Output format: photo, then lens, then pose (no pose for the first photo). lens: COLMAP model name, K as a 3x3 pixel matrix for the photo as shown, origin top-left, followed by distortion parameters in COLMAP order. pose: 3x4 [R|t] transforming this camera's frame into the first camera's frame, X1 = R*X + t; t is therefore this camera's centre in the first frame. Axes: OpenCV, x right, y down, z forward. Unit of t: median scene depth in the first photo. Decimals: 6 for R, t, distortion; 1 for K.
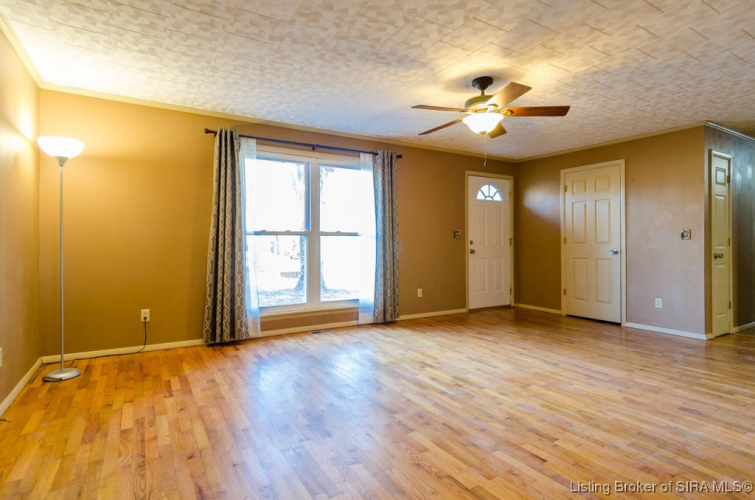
lens RADIAL K [[373.3, 0, 380.3], [0, 373.3, 249.6], [0, 0, 1]] dist [0.004102, 0.000915]
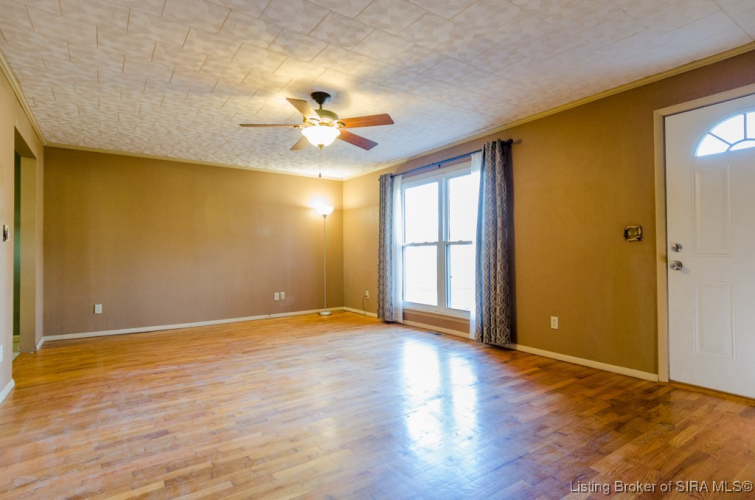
lens RADIAL K [[373.3, 0, 380.3], [0, 373.3, 249.6], [0, 0, 1]] dist [0.004102, 0.000915]
pose [[0.111931, -0.014695, -0.993607, 0.938109], [-0.010396, 0.999819, -0.015958, -0.005528], [0.993662, 0.012115, 0.111758, 0.744276]]
